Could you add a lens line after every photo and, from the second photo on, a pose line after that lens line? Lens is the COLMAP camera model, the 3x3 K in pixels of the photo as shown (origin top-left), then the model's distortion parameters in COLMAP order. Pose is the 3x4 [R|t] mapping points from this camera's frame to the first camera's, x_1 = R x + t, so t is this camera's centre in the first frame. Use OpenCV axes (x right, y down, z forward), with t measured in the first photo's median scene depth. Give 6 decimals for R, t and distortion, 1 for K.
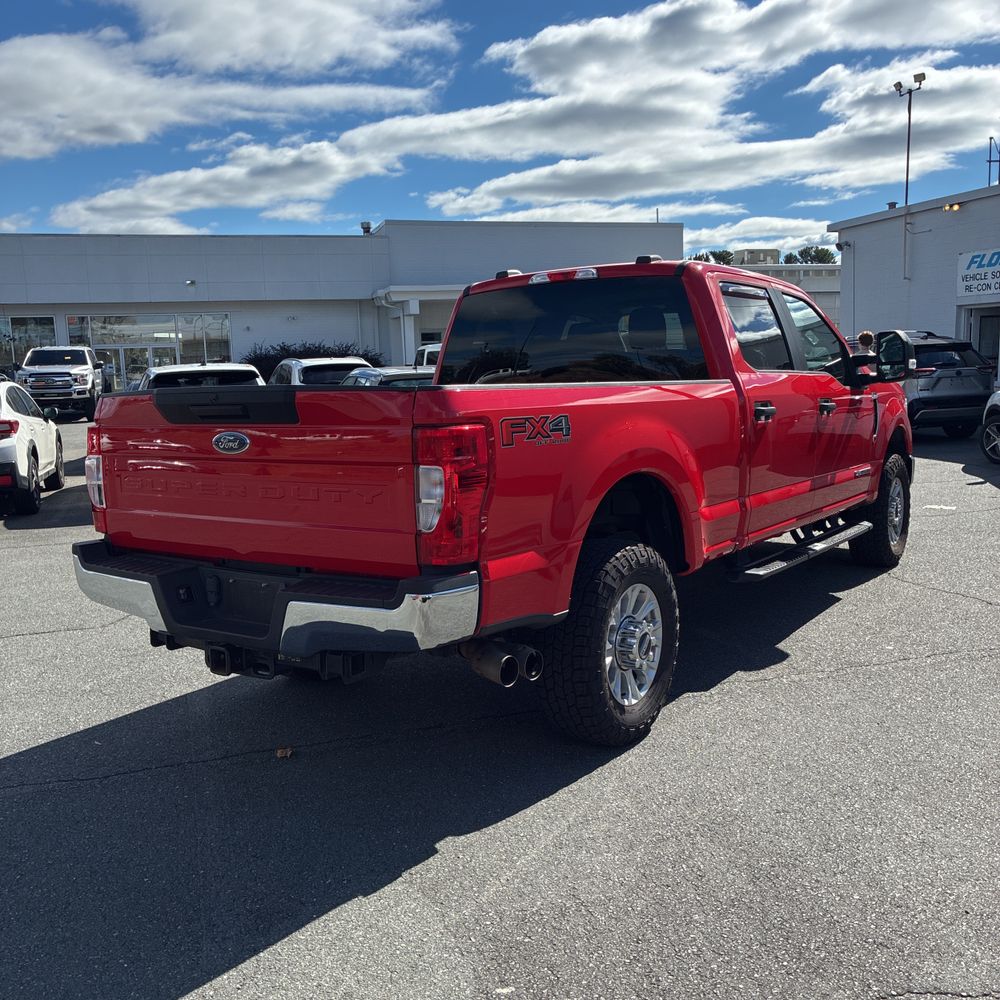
lens RADIAL K [[1012.5, 0, 500.0], [0, 1012.5, 500.0], [0, 0, 1]] dist [0.020702, 0.007635]
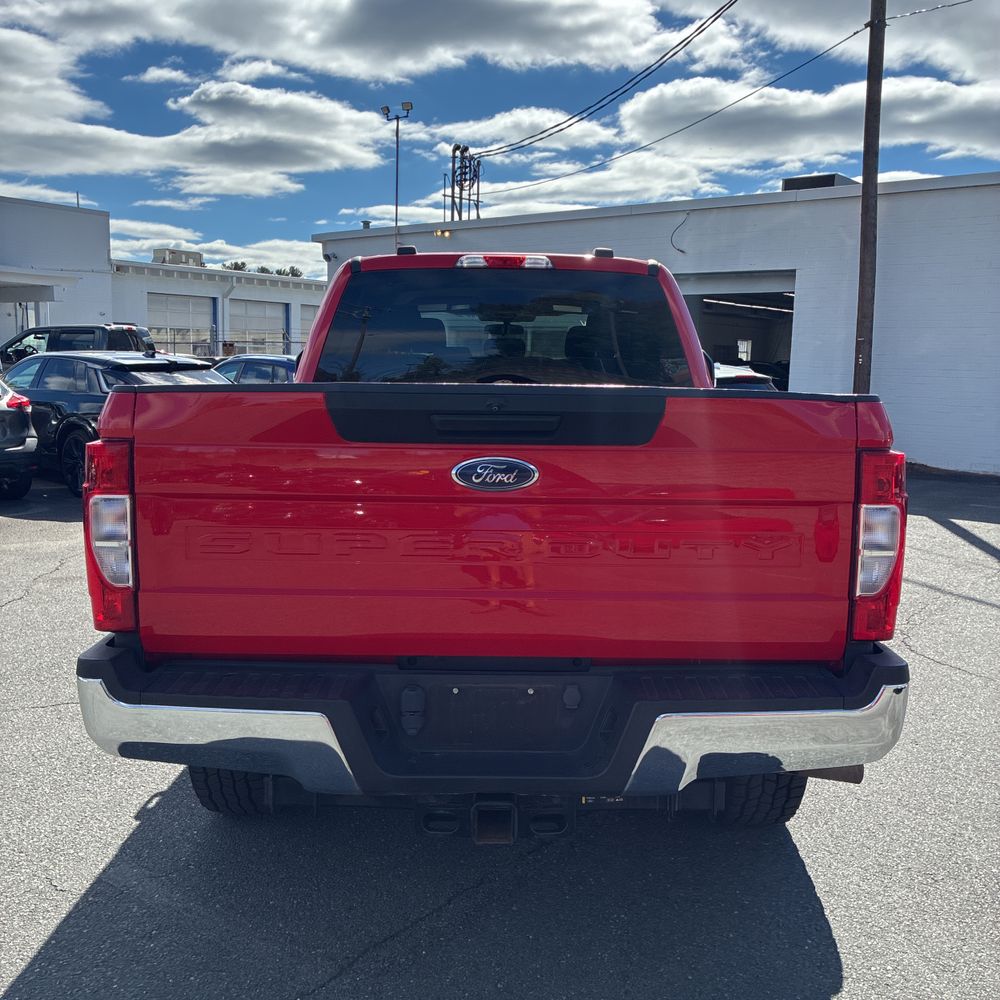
lens RADIAL K [[1012.5, 0, 500.0], [0, 1012.5, 500.0], [0, 0, 1]] dist [0.020702, 0.007635]
pose [[0.818892, -0.028035, 0.573262, -0.452540], [0.032107, 0.999480, 0.003016, -0.030563], [-0.573048, 0.015936, 0.819367, 0.349269]]
